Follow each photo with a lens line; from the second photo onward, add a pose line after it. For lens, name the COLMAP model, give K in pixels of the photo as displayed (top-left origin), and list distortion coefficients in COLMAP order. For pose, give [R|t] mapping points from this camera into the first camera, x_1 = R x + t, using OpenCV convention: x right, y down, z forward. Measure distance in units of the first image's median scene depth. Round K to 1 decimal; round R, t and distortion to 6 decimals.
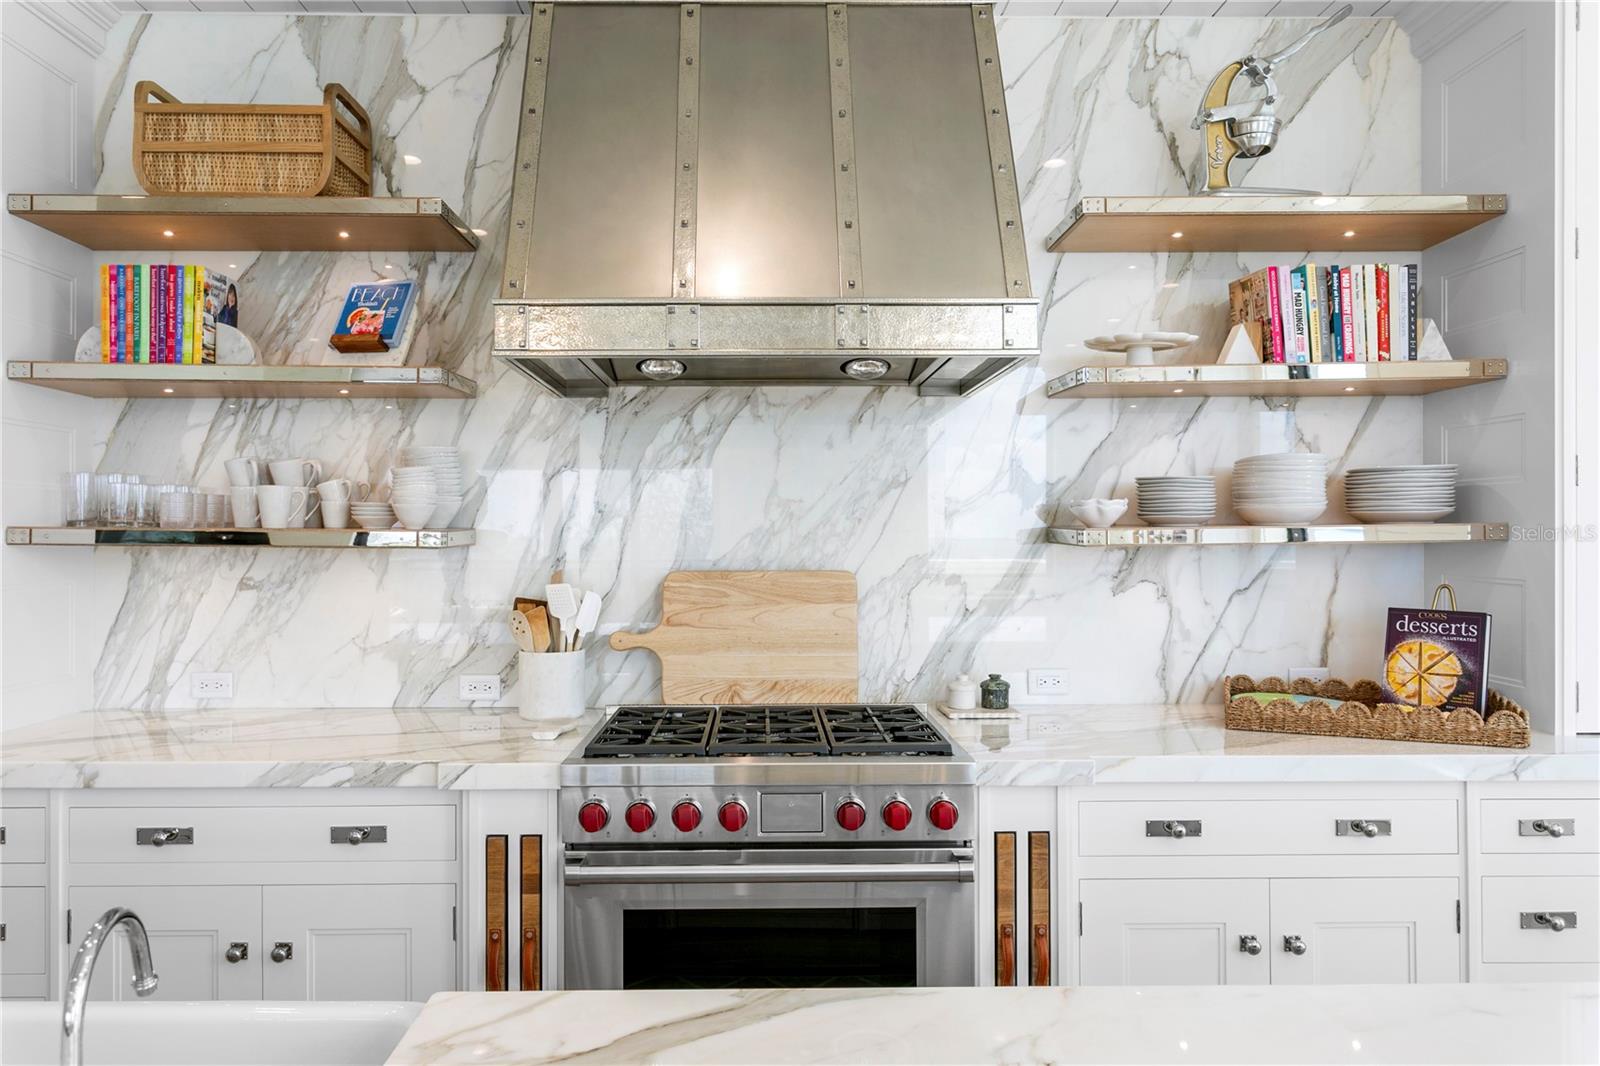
lens RADIAL K [[1053.5, 0, 785.3], [0, 1053.5, 530.1], [0, 0, 1]] dist [-0.005238, 0.011913]
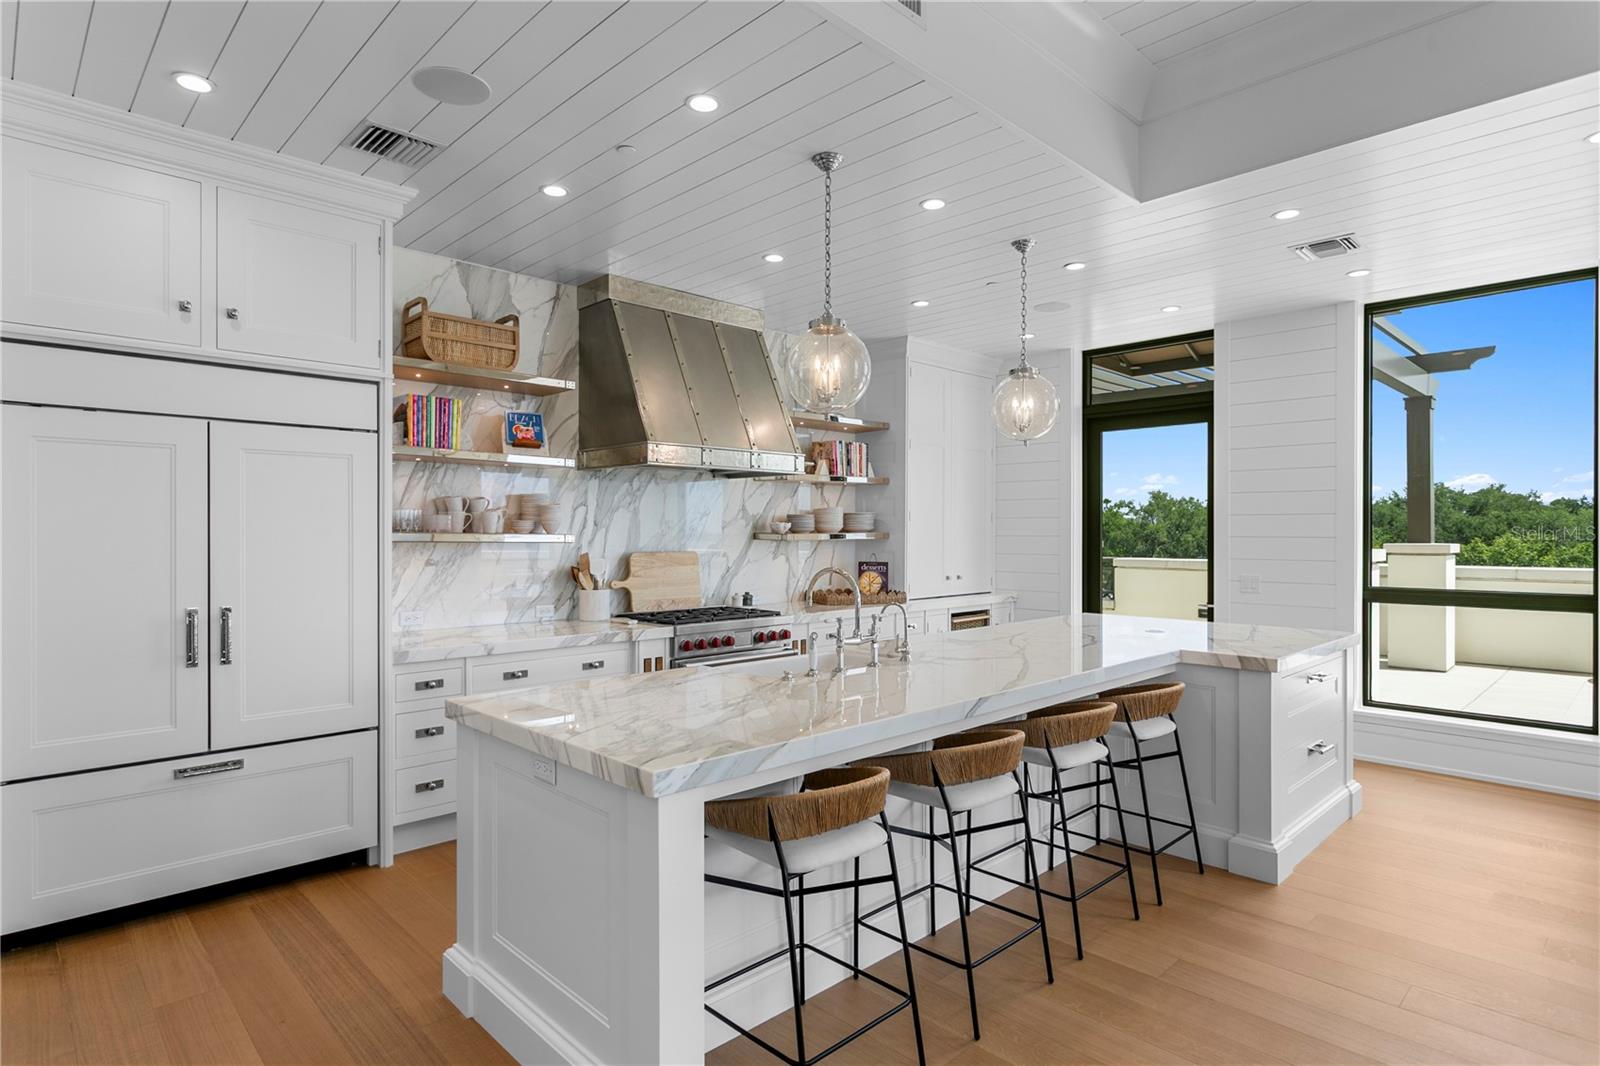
lens RADIAL K [[845.5, 0, 772.9], [0, 845.5, 534.5], [0, 0, 1]] dist [0.000837, 0.002688]
pose [[0.738782, 0.001739, 0.673942, -1.116305], [-0.004940, 0.999984, 0.002835, -0.006022], [-0.673926, -0.005424, 0.738779, -0.527609]]
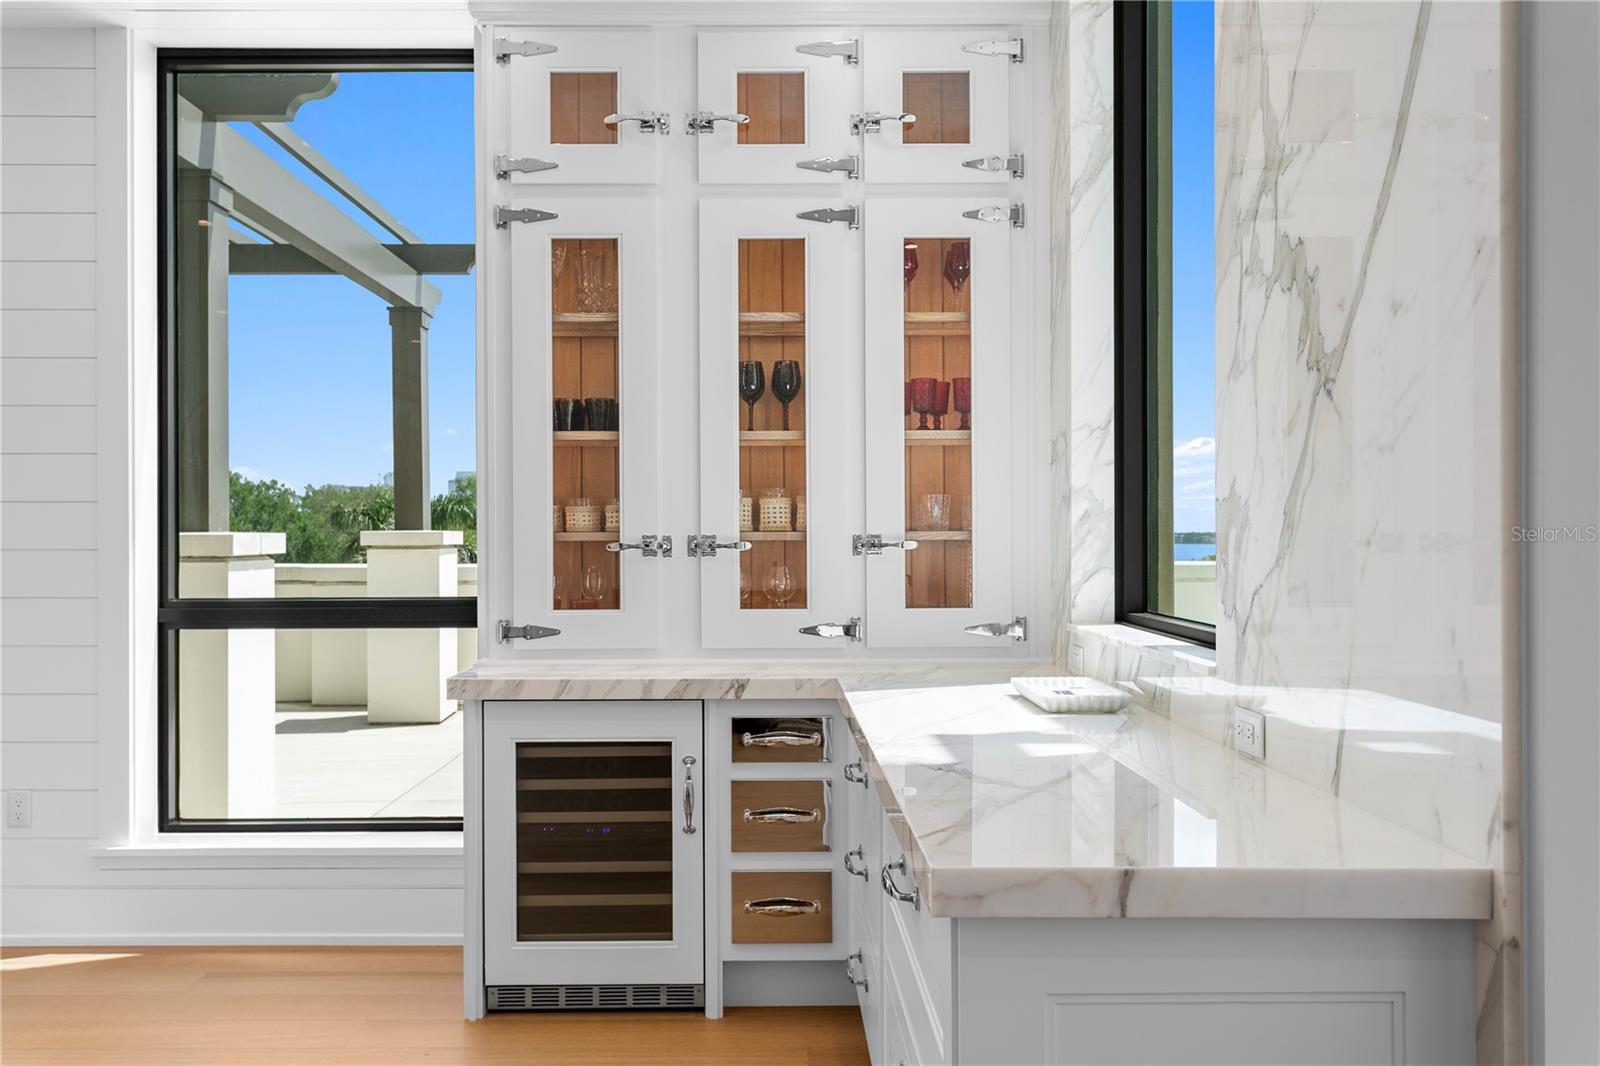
lens RADIAL K [[1255.0, 0, 767.4], [0, 1255.0, 533.2], [0, 0, 1]] dist [0.015009, -0.009118]
pose [[0.014907, 0.003253, 0.999884, -0.293822], [-0.000778, 0.999994, -0.003242, 0.037145], [-0.999889, -0.000729, 0.014909, -0.738205]]
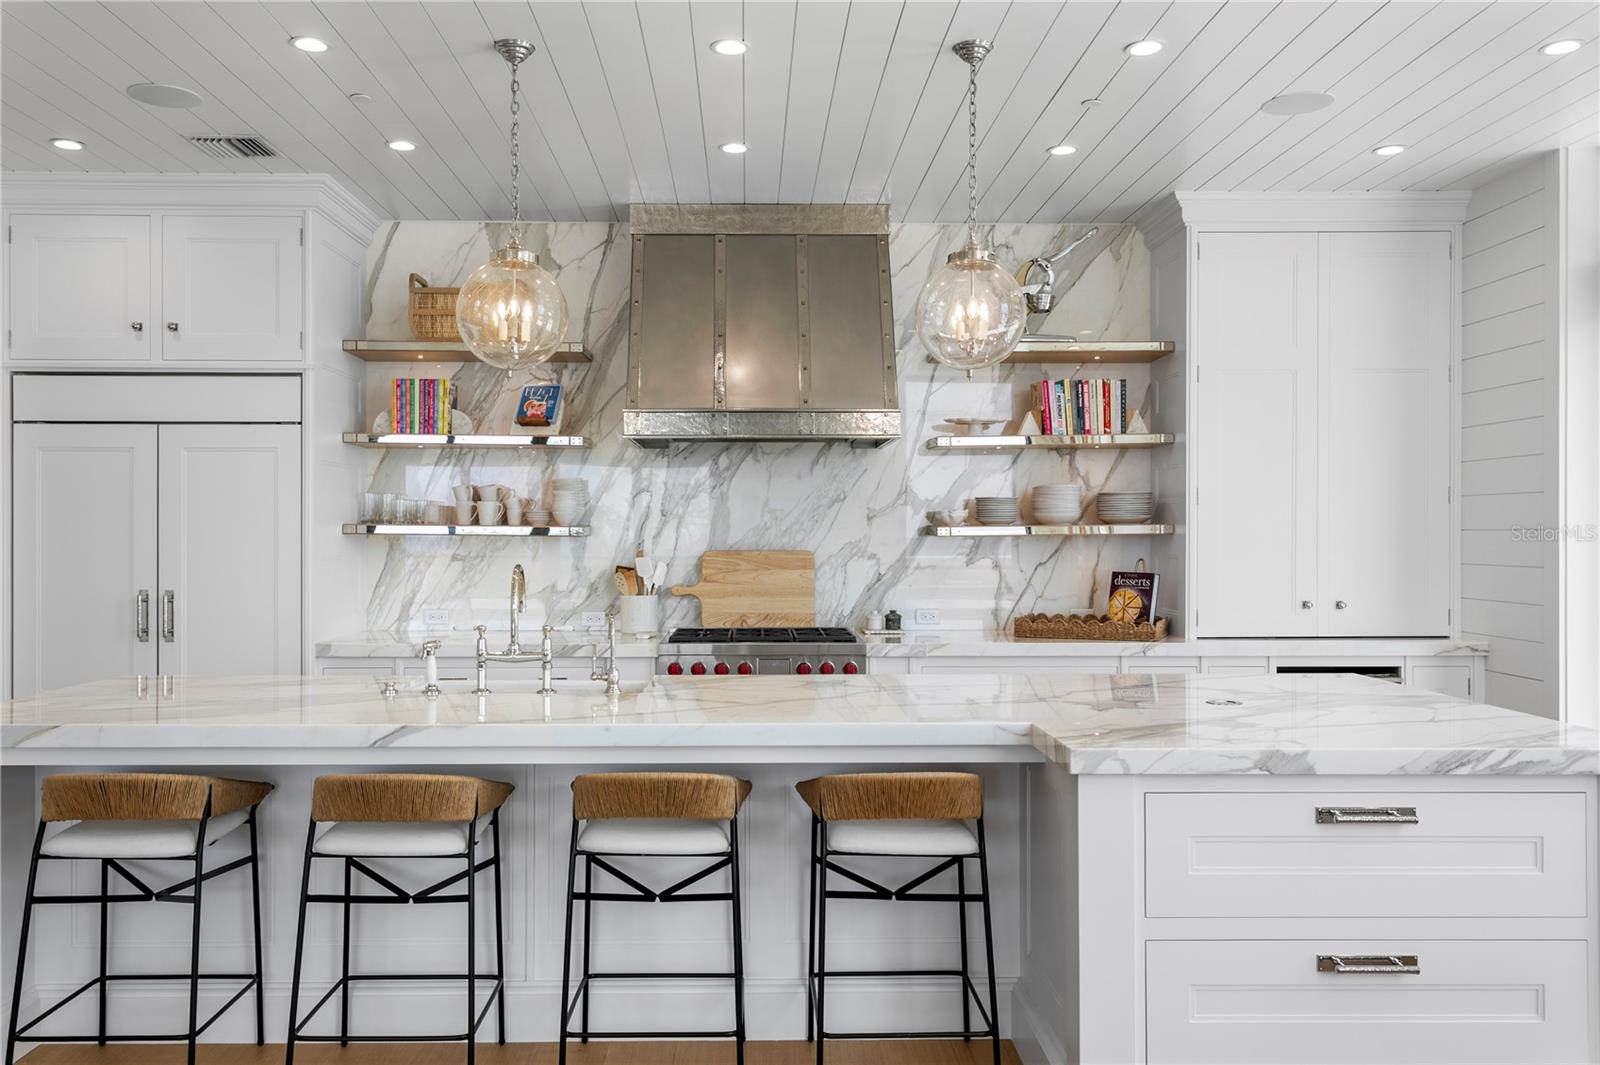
lens RADIAL K [[1255.0, 0, 789.8], [0, 1255.0, 541.8], [0, 0, 1]] dist [0.015009, -0.009118]
pose [[0.999990, 0.002649, 0.003620, 0.020750], [-0.002689, 0.999935, 0.011070, 0.001370], [-0.003591, -0.011080, 0.999932, -1.078710]]
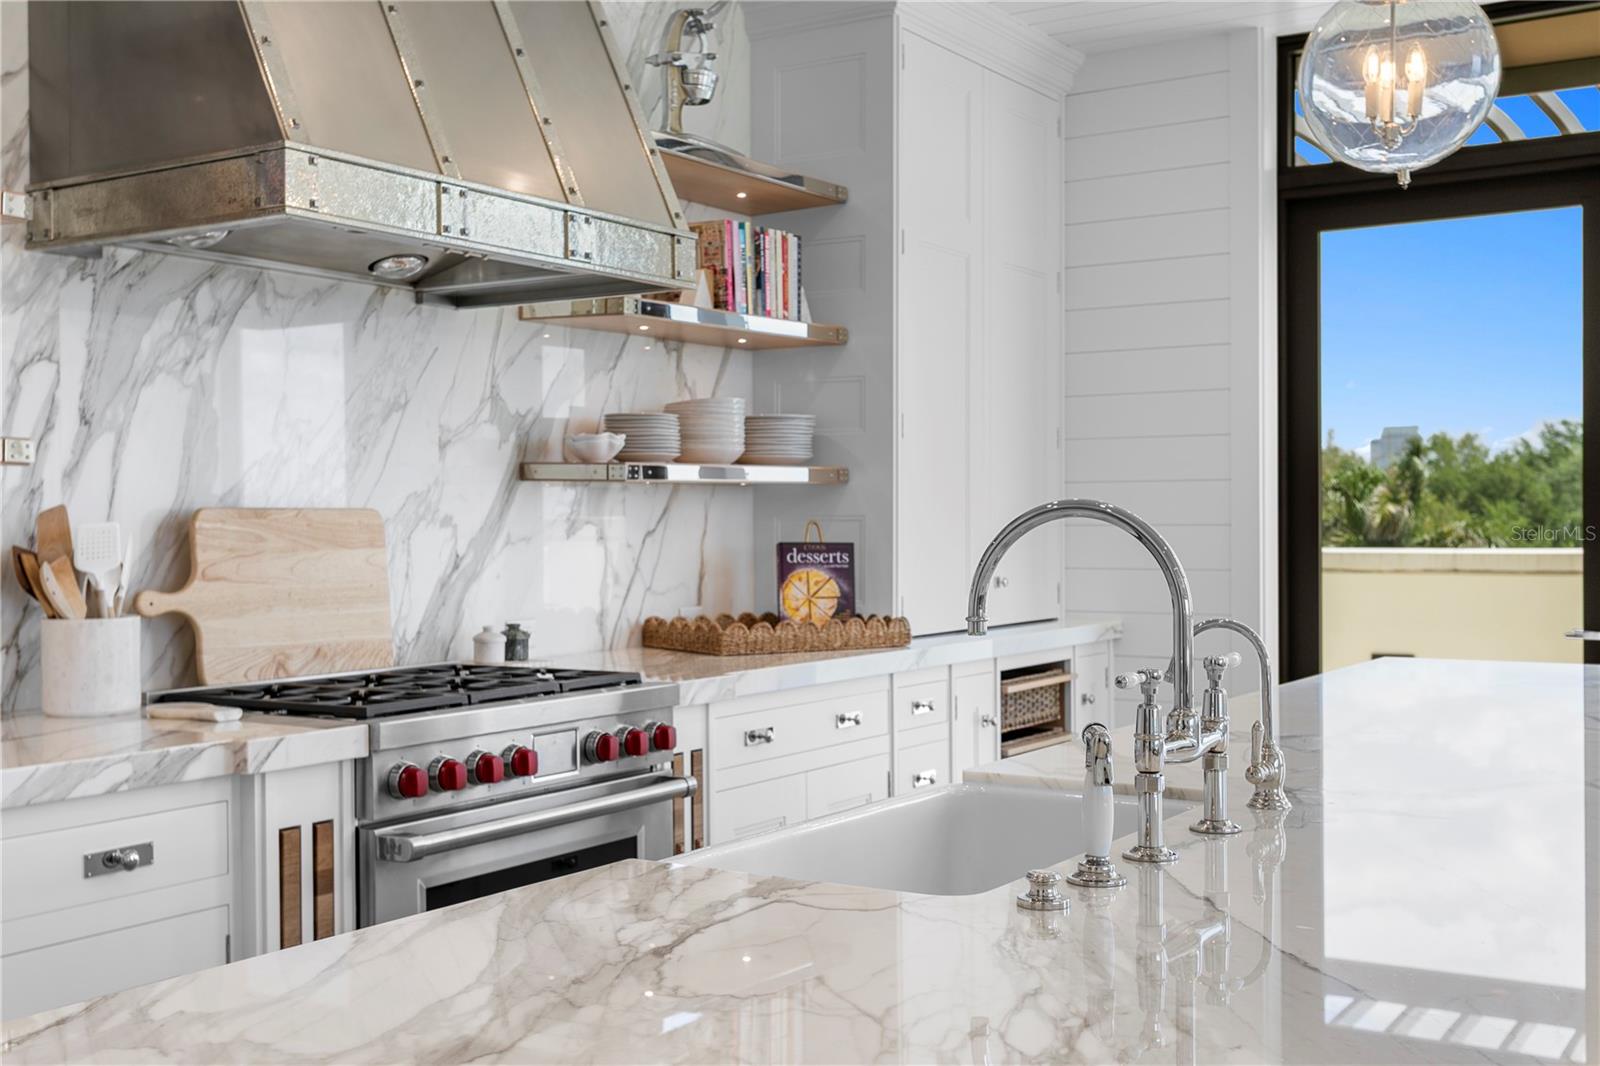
lens RADIAL K [[1749.6, 0, 758.6], [0, 1749.6, 535.9], [0, 0, 1]] dist [0.013734, 0.000000]
pose [[0.564299, -0.007092, 0.825540, -0.923465], [0.000965, 0.999968, 0.007931, 0.050531], [-0.825570, -0.003678, 0.564288, -0.017619]]
